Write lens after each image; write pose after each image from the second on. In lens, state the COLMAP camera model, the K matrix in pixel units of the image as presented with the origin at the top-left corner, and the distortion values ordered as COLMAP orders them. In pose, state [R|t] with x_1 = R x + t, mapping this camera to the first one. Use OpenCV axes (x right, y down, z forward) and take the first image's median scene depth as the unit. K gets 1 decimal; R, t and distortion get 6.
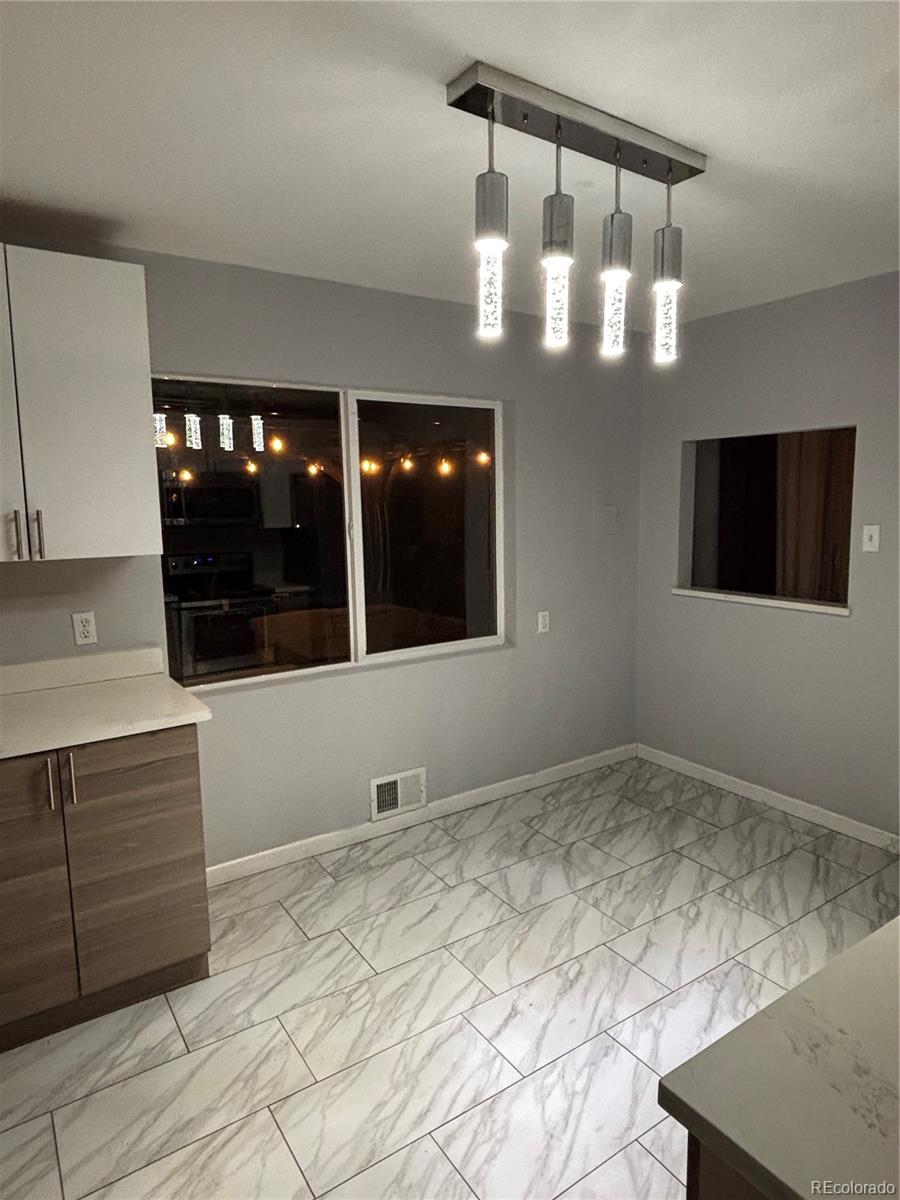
lens RADIAL K [[721.7, 0, 458.8], [0, 721.7, 592.3], [0, 0, 1]] dist [0.003189, -0.010914]
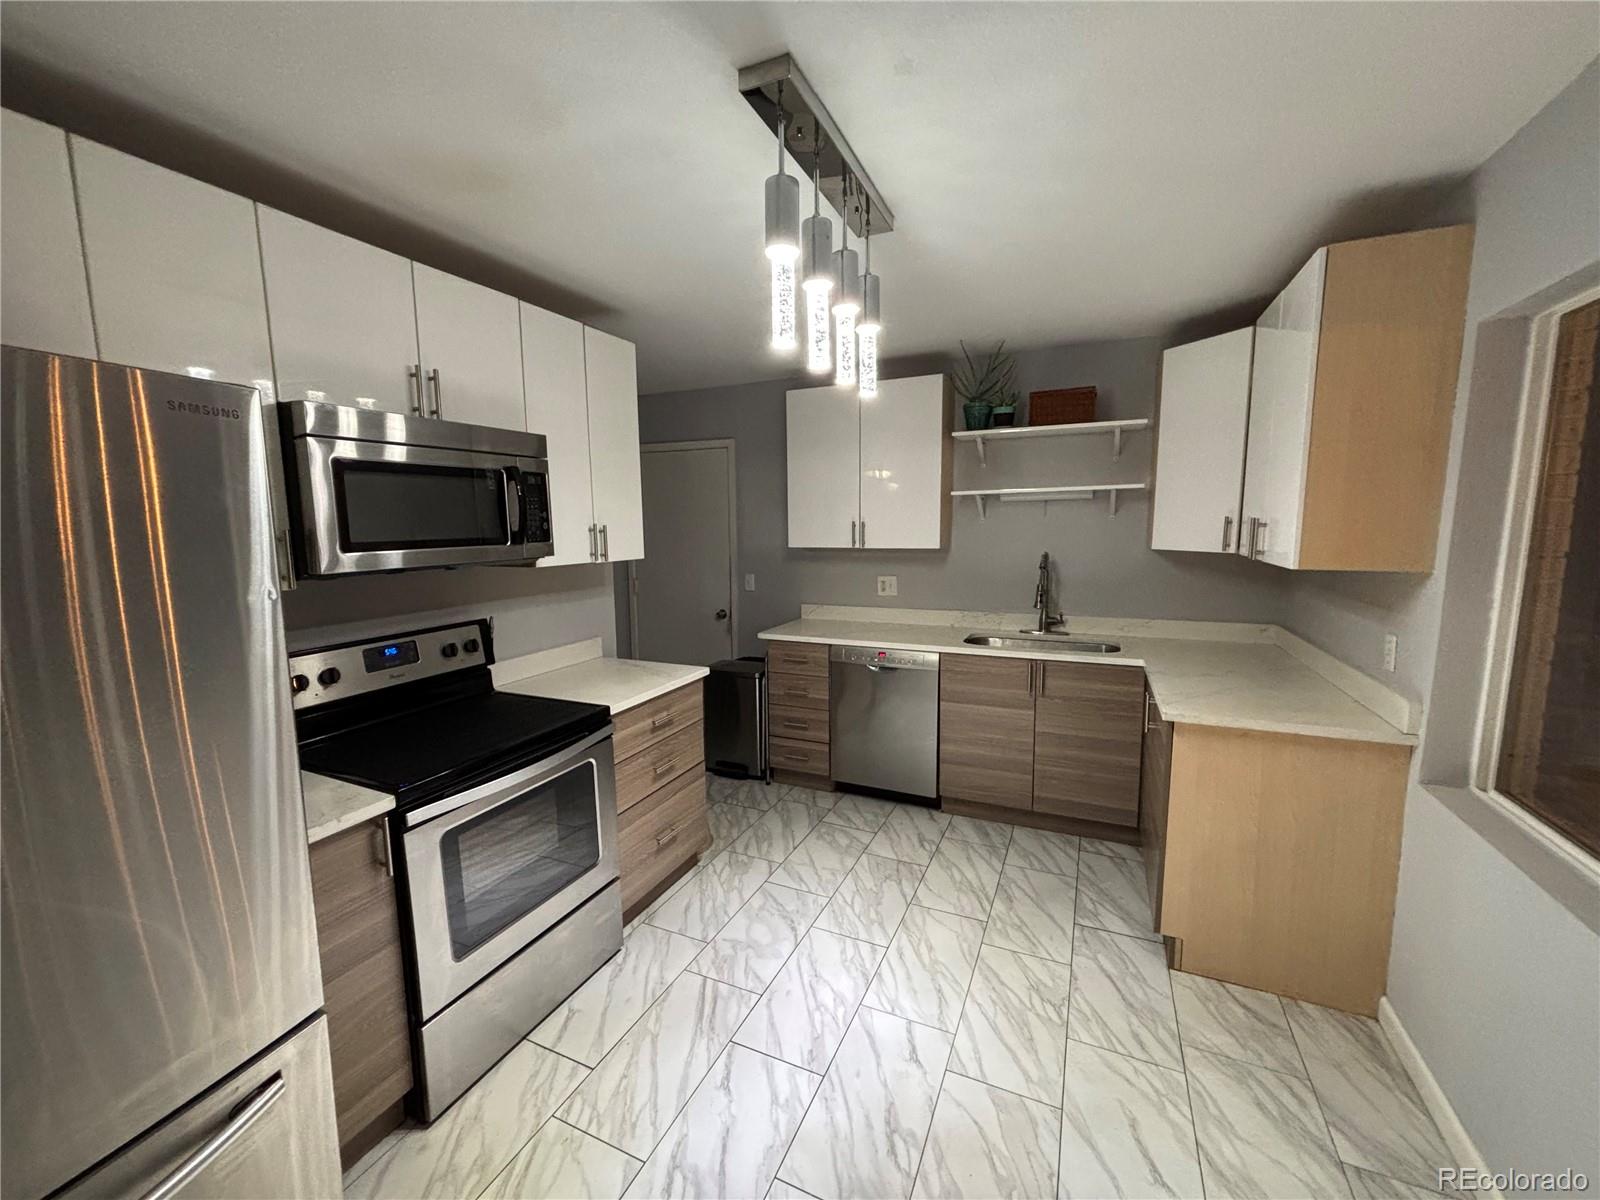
lens RADIAL K [[642.3, 0, 791.8], [0, 642.3, 598.7], [0, 0, 1]] dist [0.002964, -0.000160]
pose [[-0.861022, 0.082899, -0.501765, 0.615522], [-0.045523, 0.970102, 0.238391, -0.207787], [0.506526, 0.228102, -0.831506, 1.547741]]
